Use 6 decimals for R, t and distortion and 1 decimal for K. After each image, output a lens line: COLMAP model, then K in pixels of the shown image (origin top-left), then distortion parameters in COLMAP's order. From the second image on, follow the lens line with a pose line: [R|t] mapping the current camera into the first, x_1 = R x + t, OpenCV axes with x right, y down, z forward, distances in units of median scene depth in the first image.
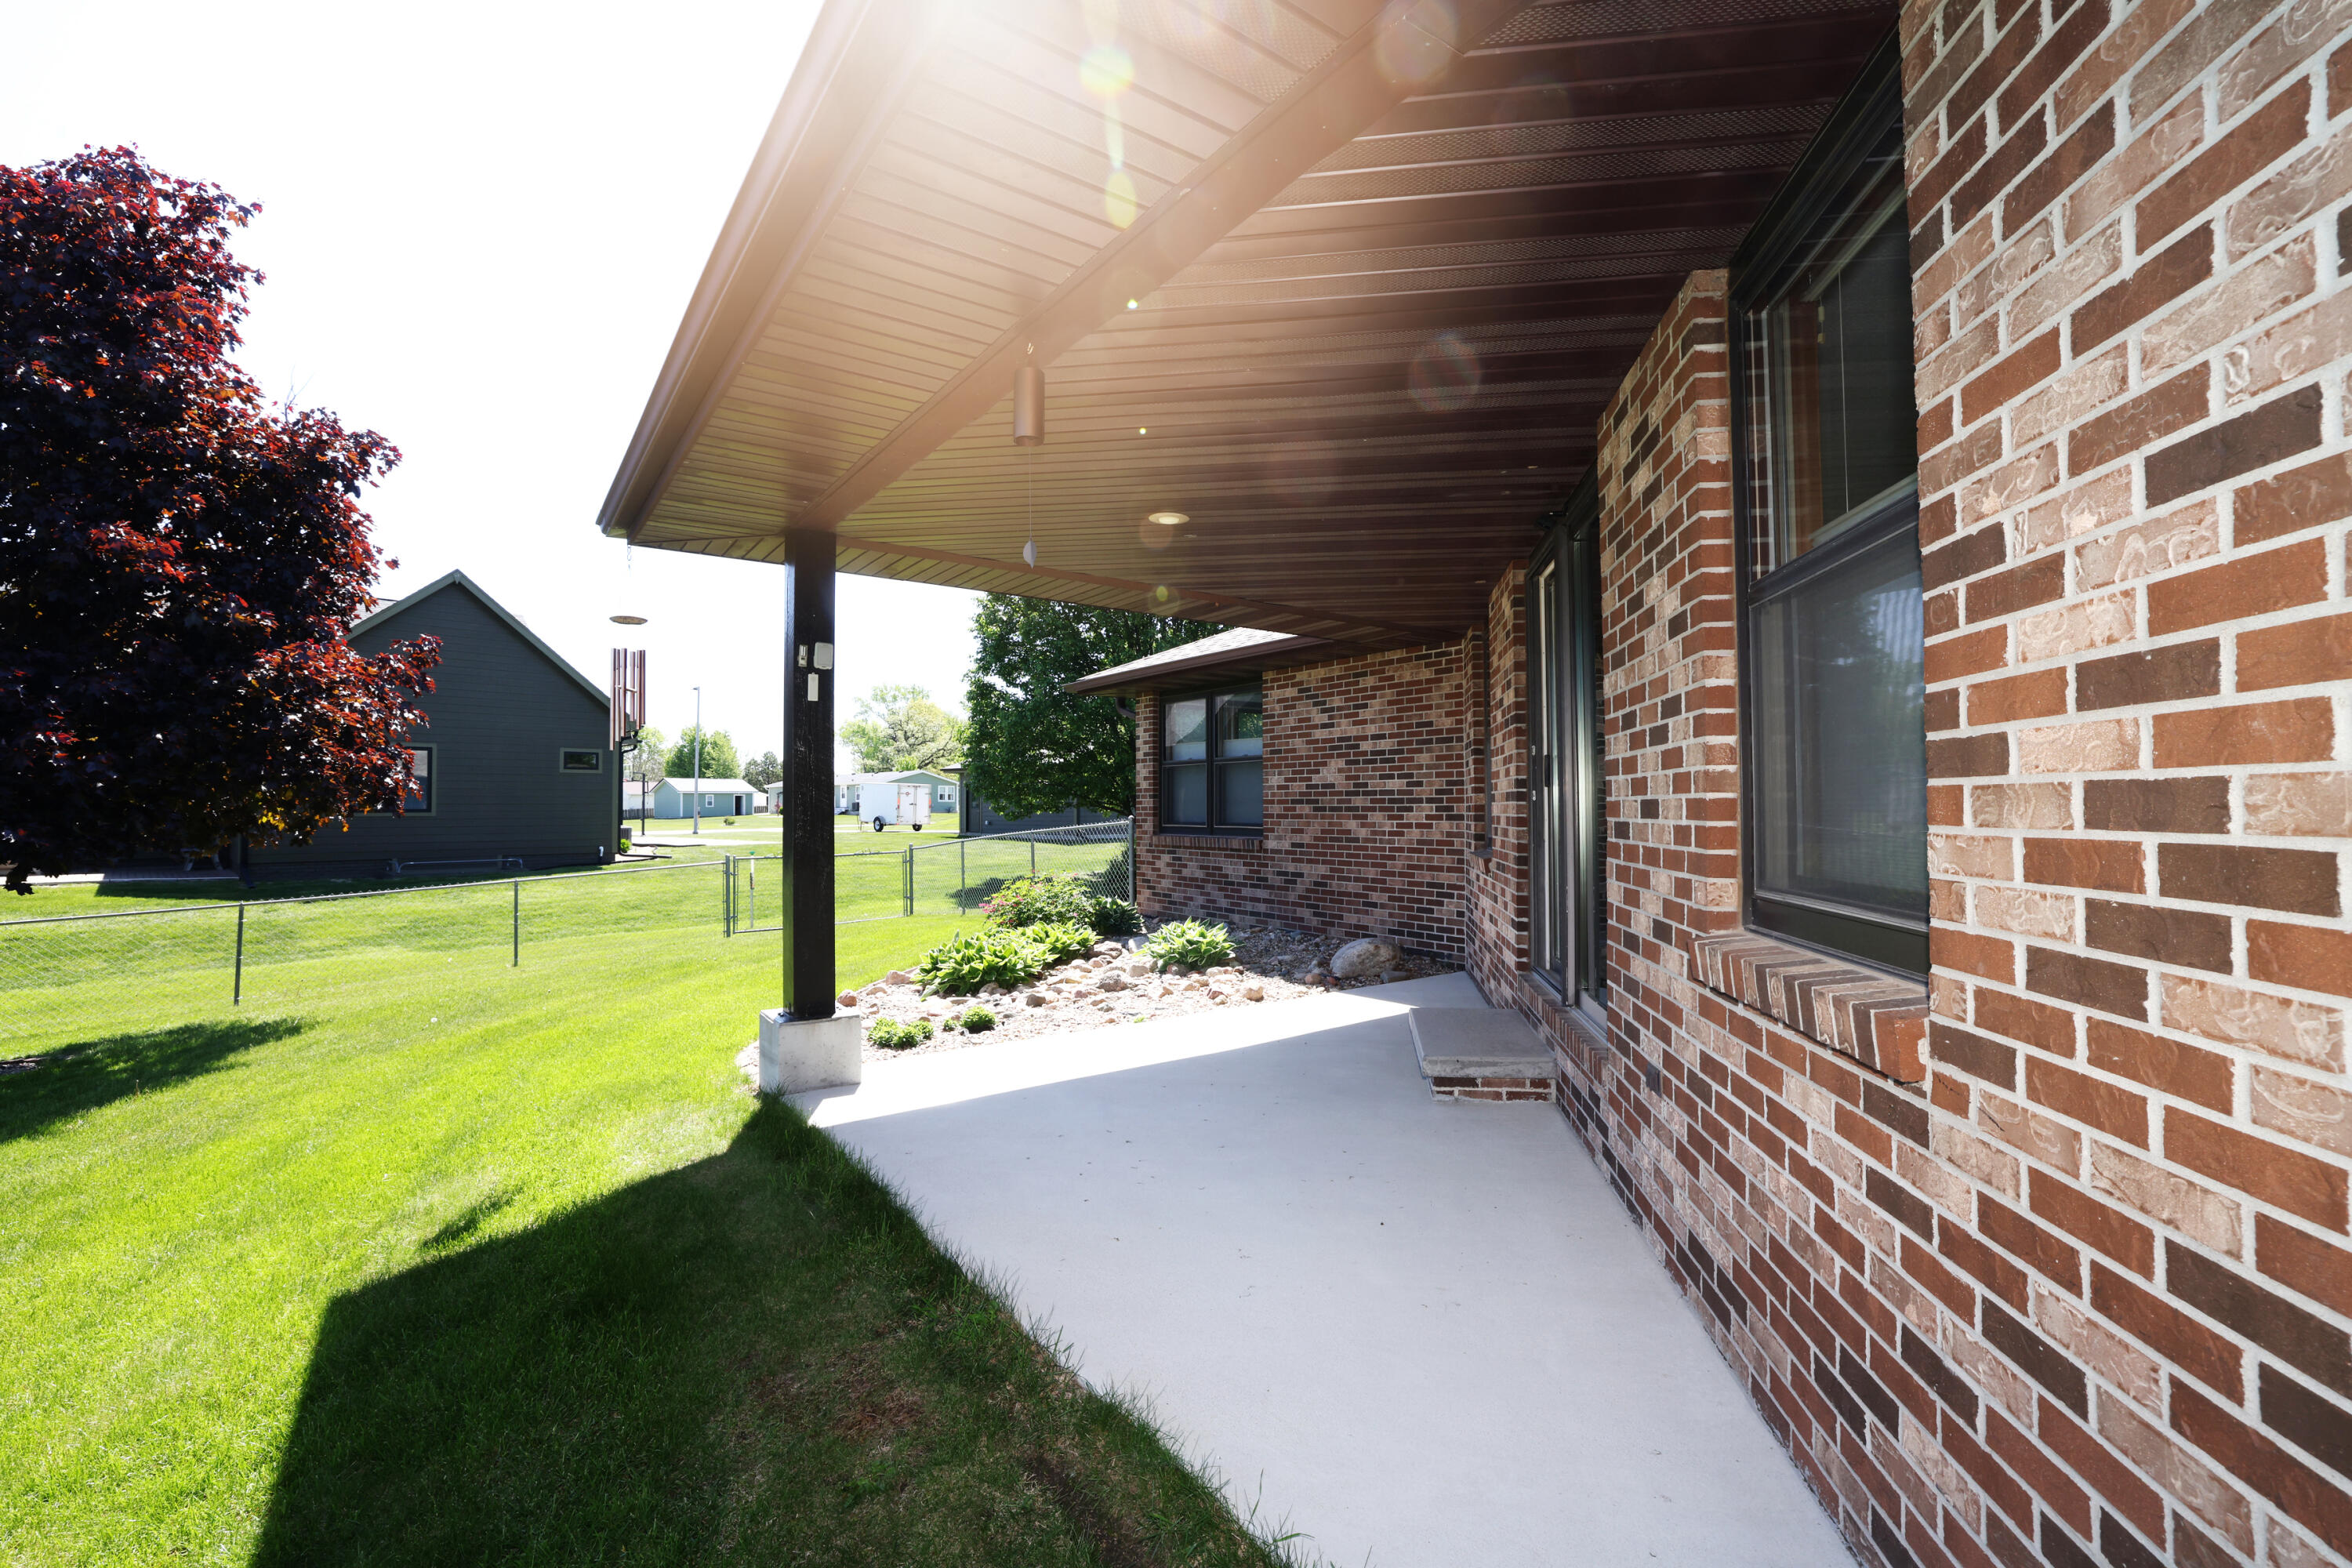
lens RADIAL K [[987.9, 0, 1176.0], [0, 987.9, 784.0], [0, 0, 1]] dist [-0.035558, 0.000271]
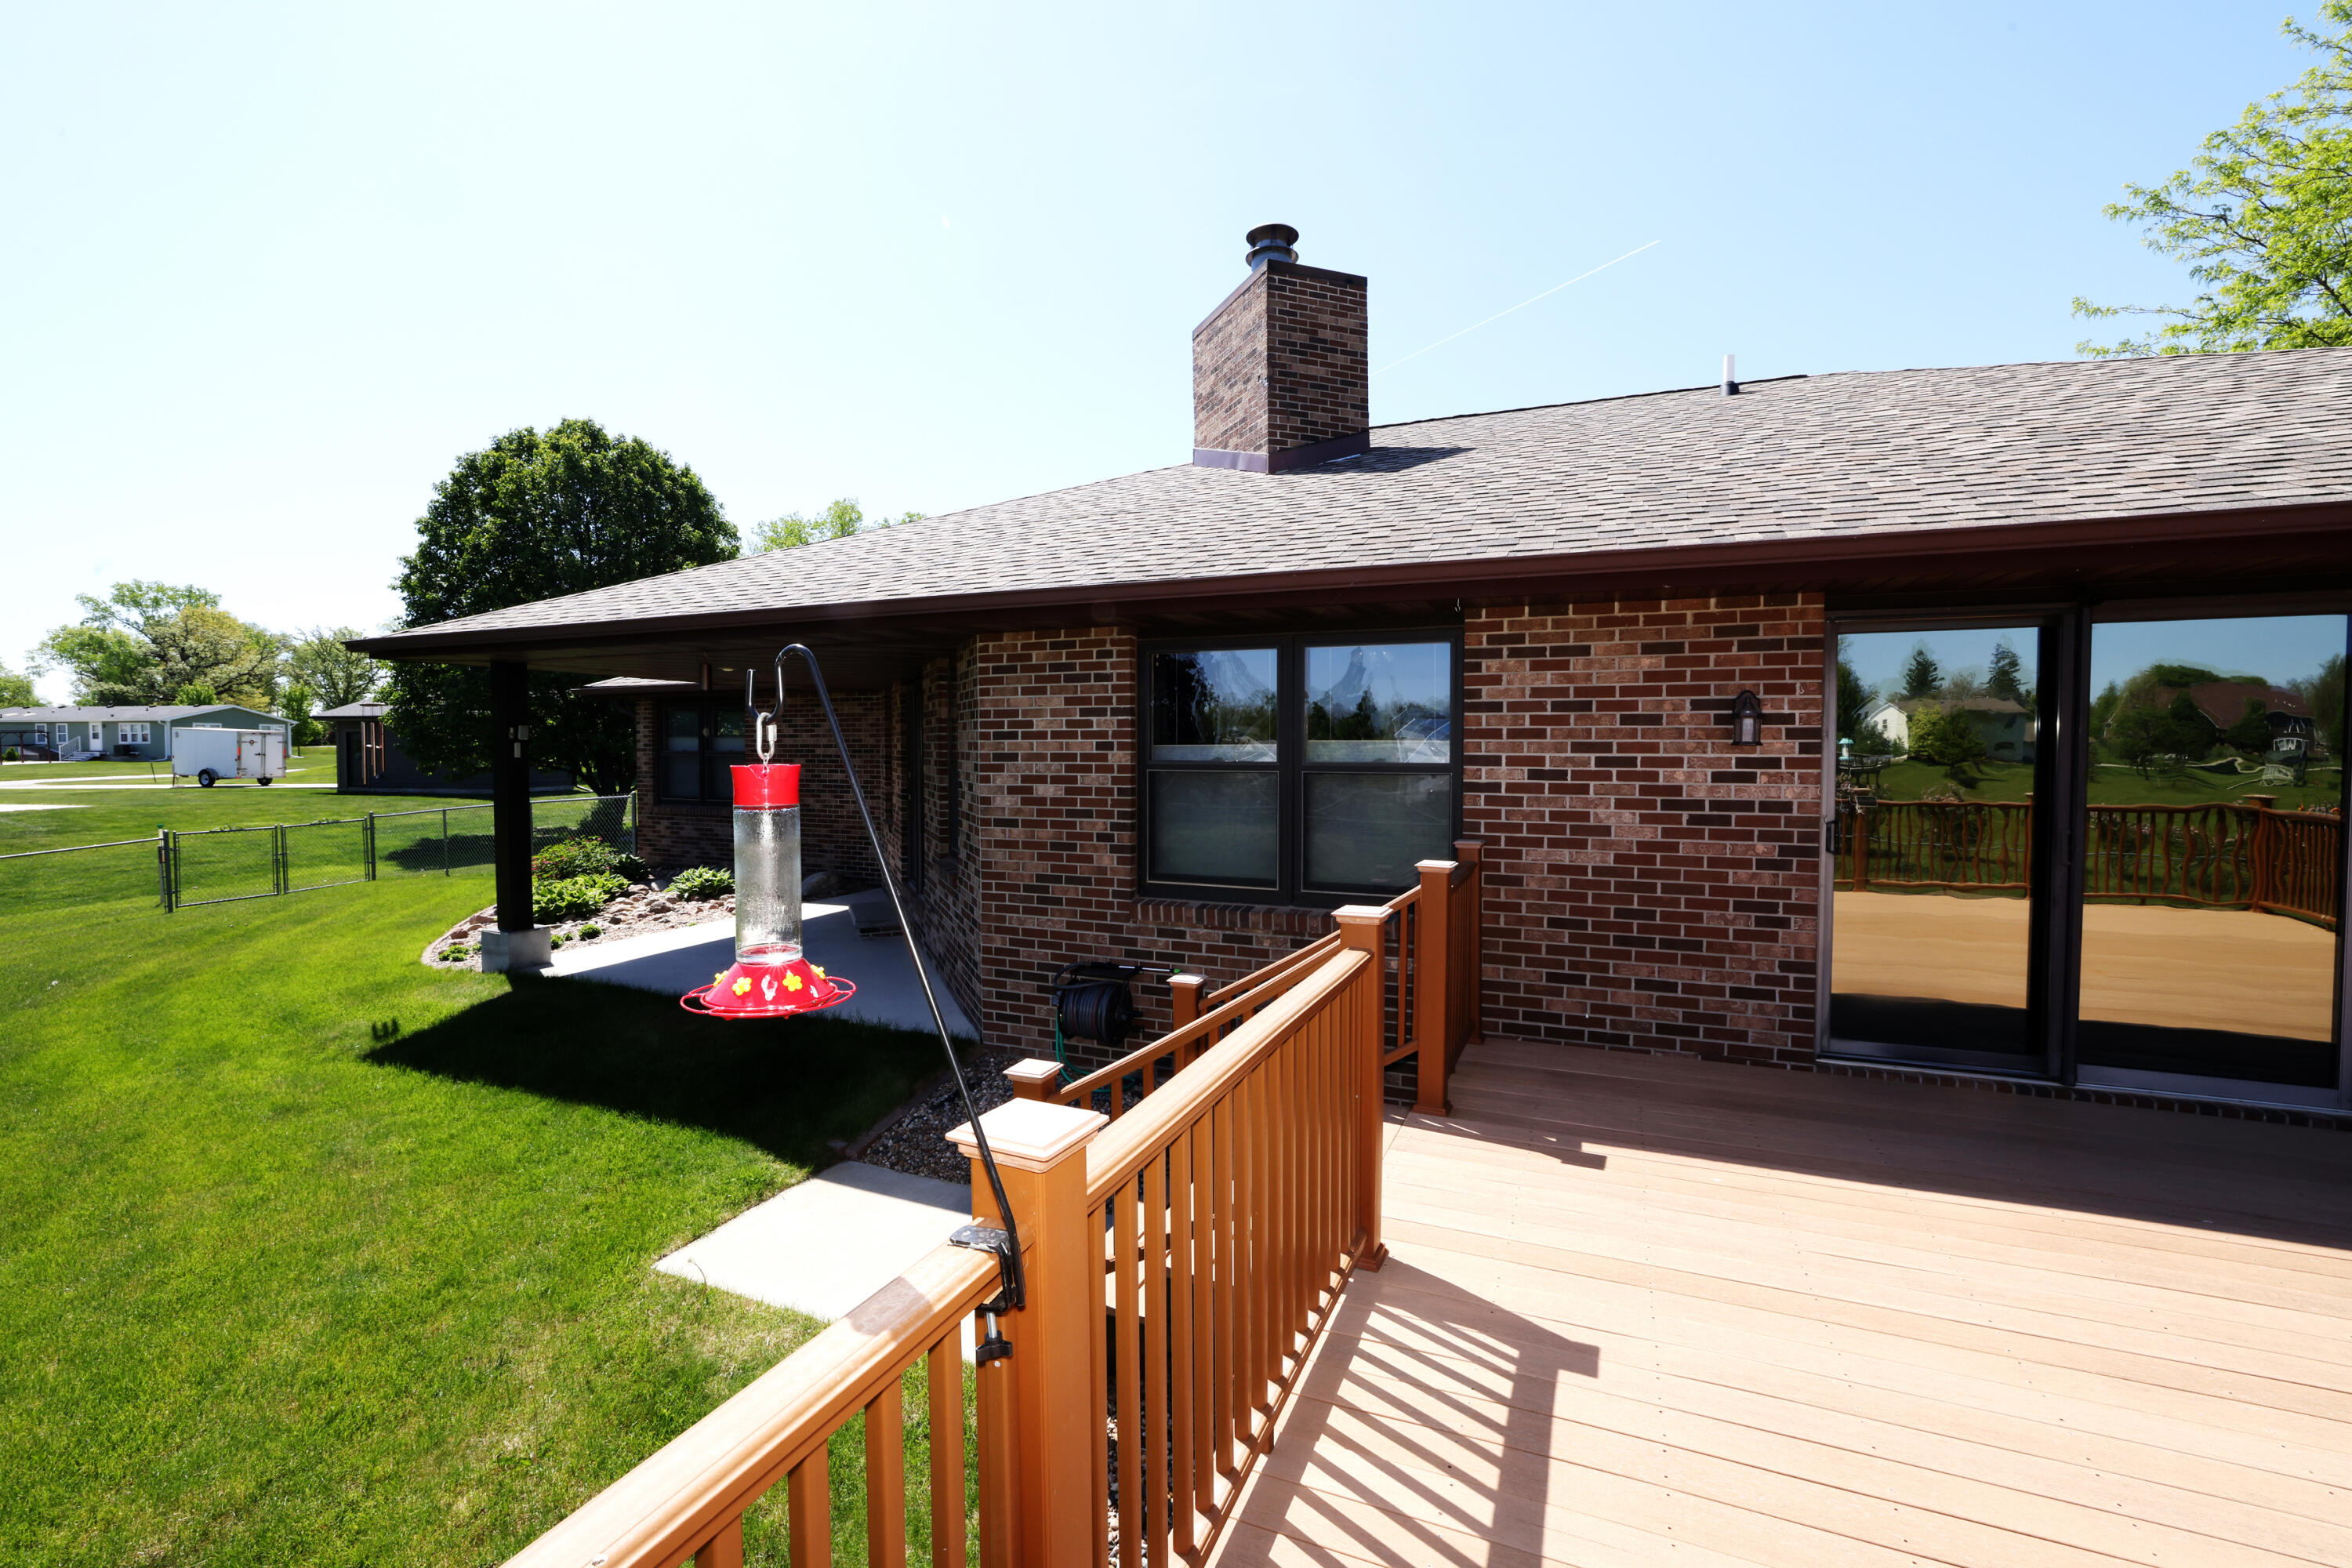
lens RADIAL K [[1017.2, 0, 1174.7], [0, 1017.2, 789.6], [0, 0, 1]] dist [-0.038375, 0.016735]
pose [[0.854635, -0.017316, 0.518941, -0.146411], [-0.019844, 0.997624, 0.065970, -0.085555], [-0.518850, -0.066678, 0.852261, -0.608856]]
